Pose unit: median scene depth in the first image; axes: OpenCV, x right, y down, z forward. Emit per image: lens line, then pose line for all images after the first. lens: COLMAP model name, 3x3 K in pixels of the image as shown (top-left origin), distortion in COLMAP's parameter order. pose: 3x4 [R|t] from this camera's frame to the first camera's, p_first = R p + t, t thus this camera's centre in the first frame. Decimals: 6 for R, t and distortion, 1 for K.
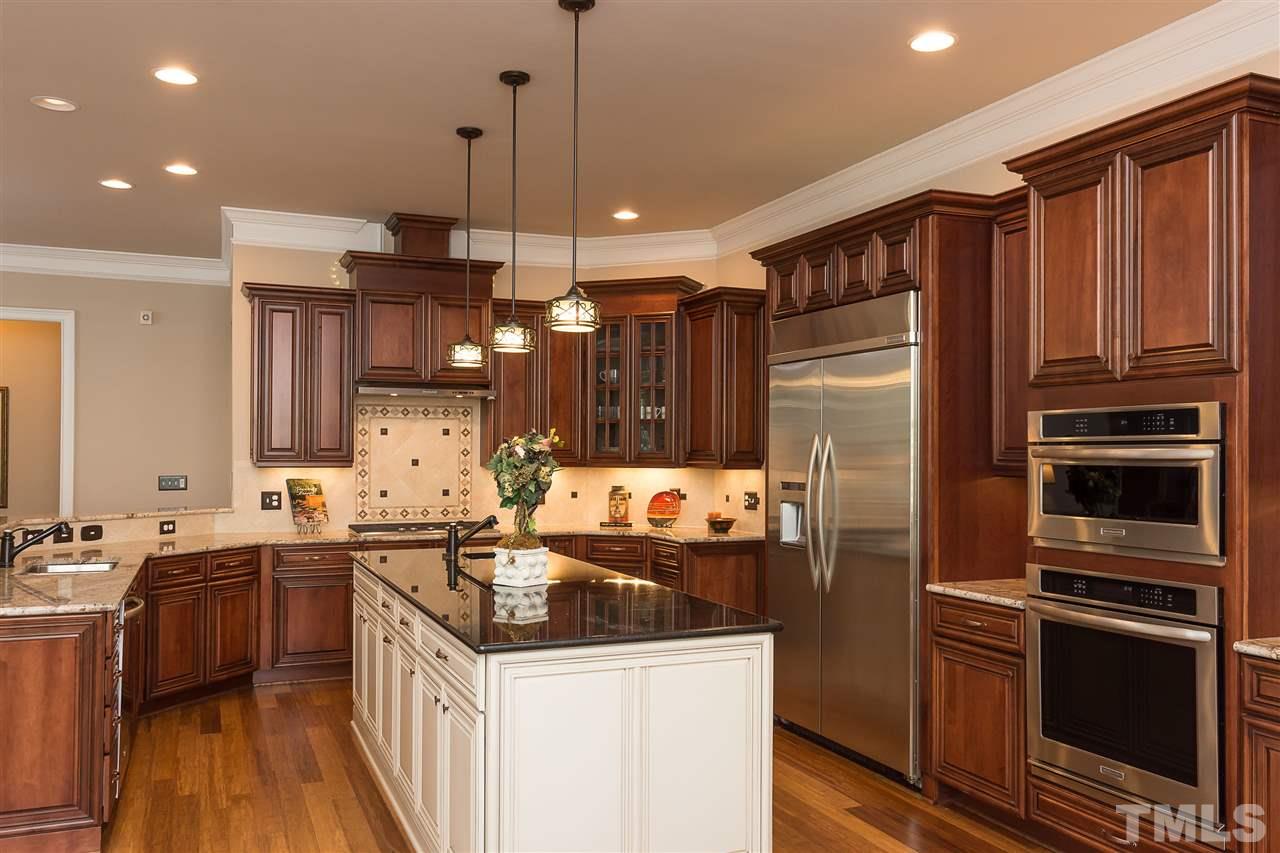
lens RADIAL K [[1032.5, 0, 643.1], [0, 1032.5, 426.9], [0, 0, 1]] dist [-0.000243, 0.011034]
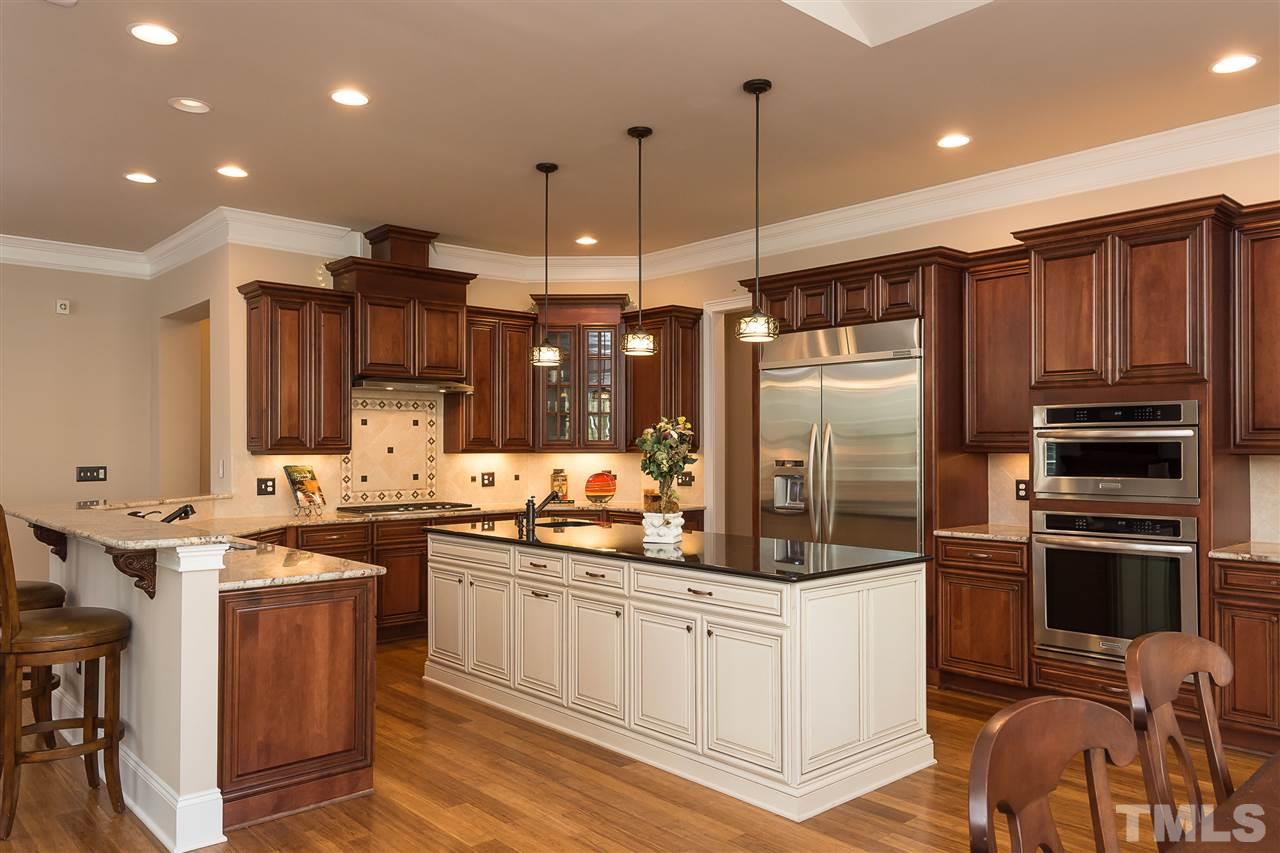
lens RADIAL K [[923.3, 0, 636.1], [0, 923.3, 429.3], [0, 0, 1]] dist [0.026701, -0.006306]
pose [[0.944630, 0.000661, 0.328138, -0.497928], [-0.002600, 0.999982, 0.005471, 0.010104], [-0.328128, -0.006021, 0.944614, -0.042412]]
